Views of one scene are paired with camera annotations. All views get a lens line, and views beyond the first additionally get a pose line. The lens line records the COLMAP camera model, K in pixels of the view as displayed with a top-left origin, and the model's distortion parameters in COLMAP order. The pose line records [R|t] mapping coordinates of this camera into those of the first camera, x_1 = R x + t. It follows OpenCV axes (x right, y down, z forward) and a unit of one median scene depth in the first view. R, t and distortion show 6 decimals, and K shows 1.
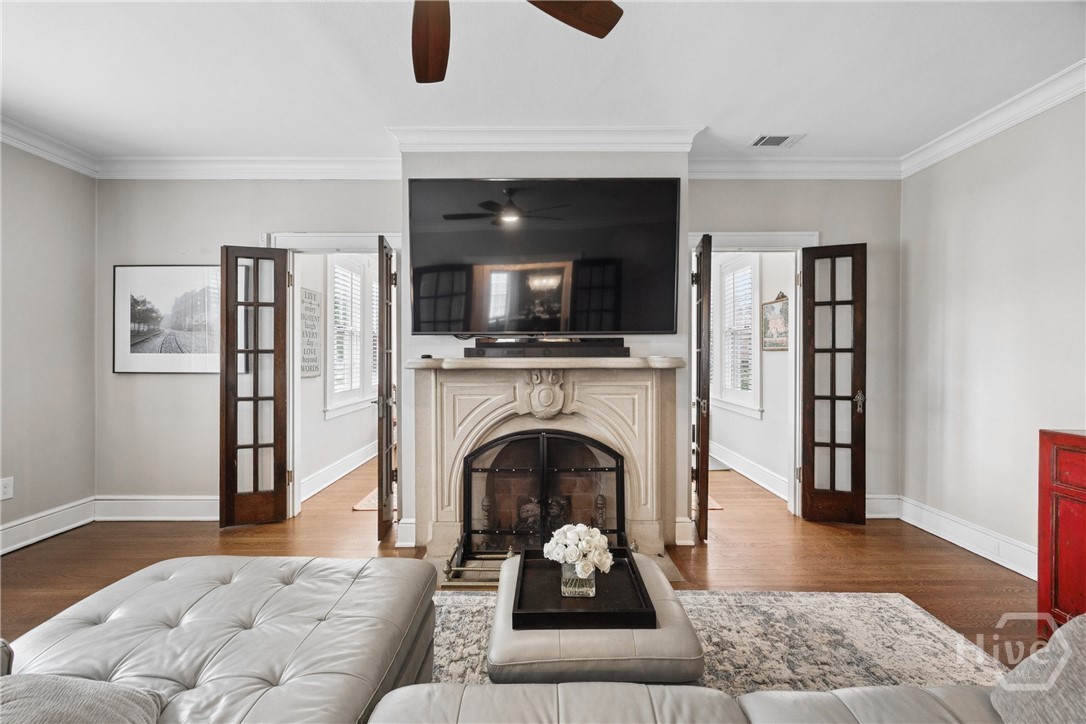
lens RADIAL K [[427.1, 0, 542.8], [0, 427.1, 356.3], [0, 0, 1]] dist [-0.002173, -0.000602]
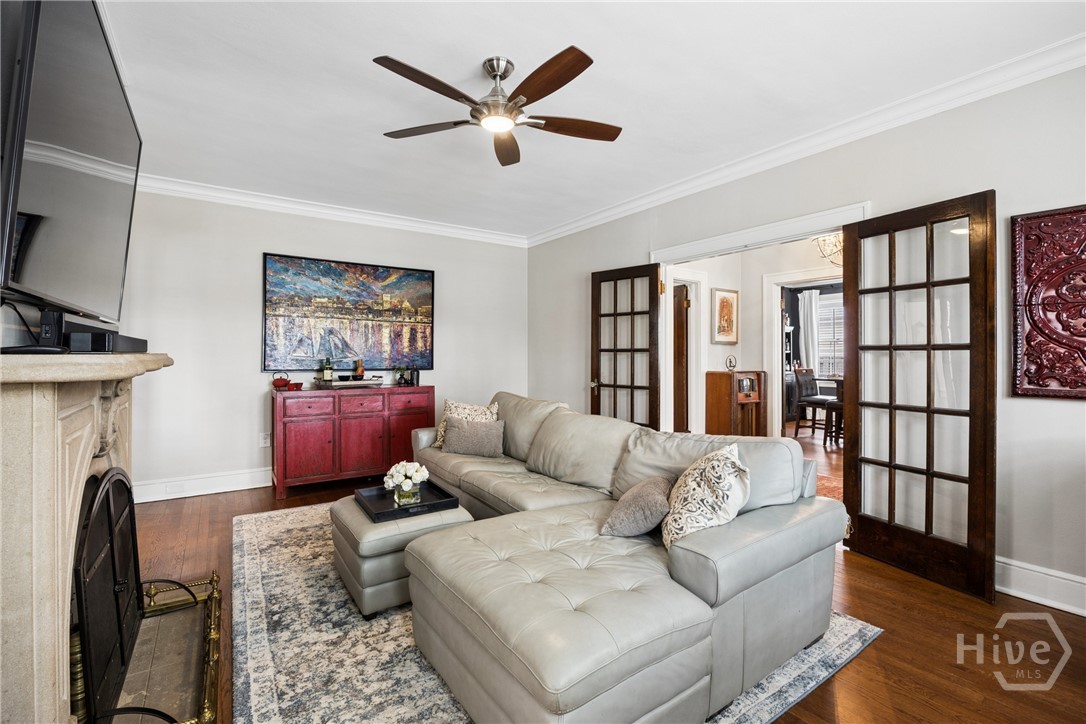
lens RADIAL K [[476.1, 0, 544.2], [0, 476.1, 353.6], [0, 0, 1]] dist [-0.016166, -0.000486]
pose [[-0.571790, -0.000292, 0.820400, -0.857433], [0.000659, 0.999999, 0.000815, 0.001091], [-0.820400, 0.001006, -0.571790, 0.833736]]
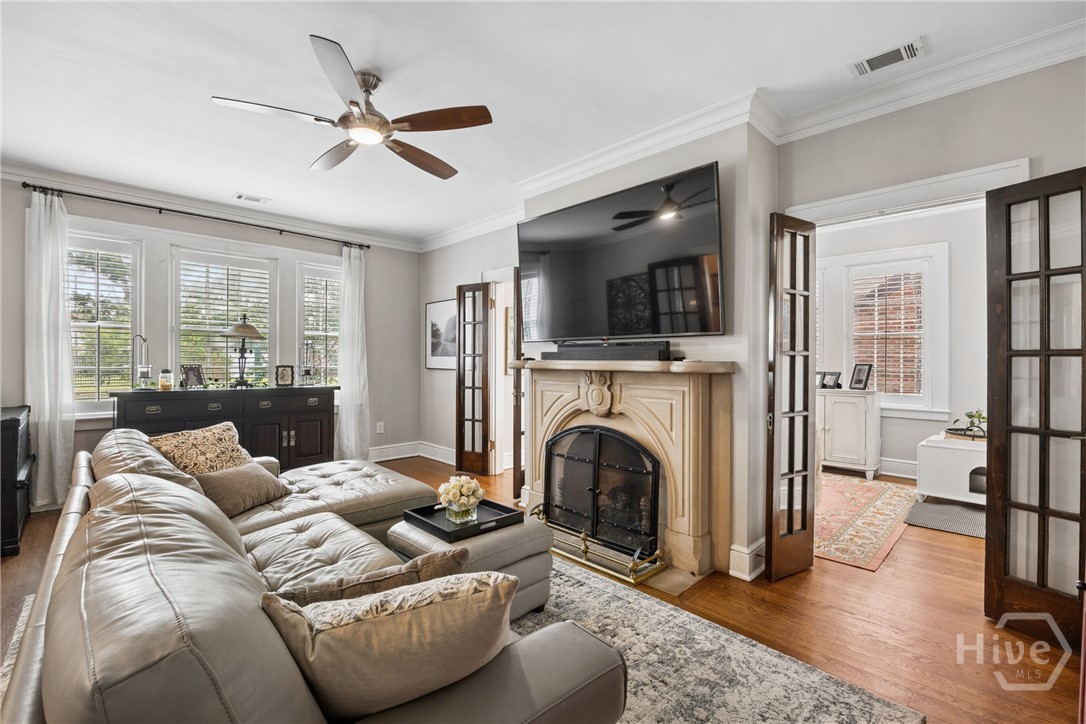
lens RADIAL K [[476.1, 0, 537.7], [0, 476.1, 363.4], [0, 0, 1]] dist [-0.016166, -0.000486]
pose [[0.691569, 0.011457, -0.722220, 0.746642], [-0.008562, 0.999934, 0.007663, 0.002165], [0.722260, 0.000884, 0.691621, 0.040415]]
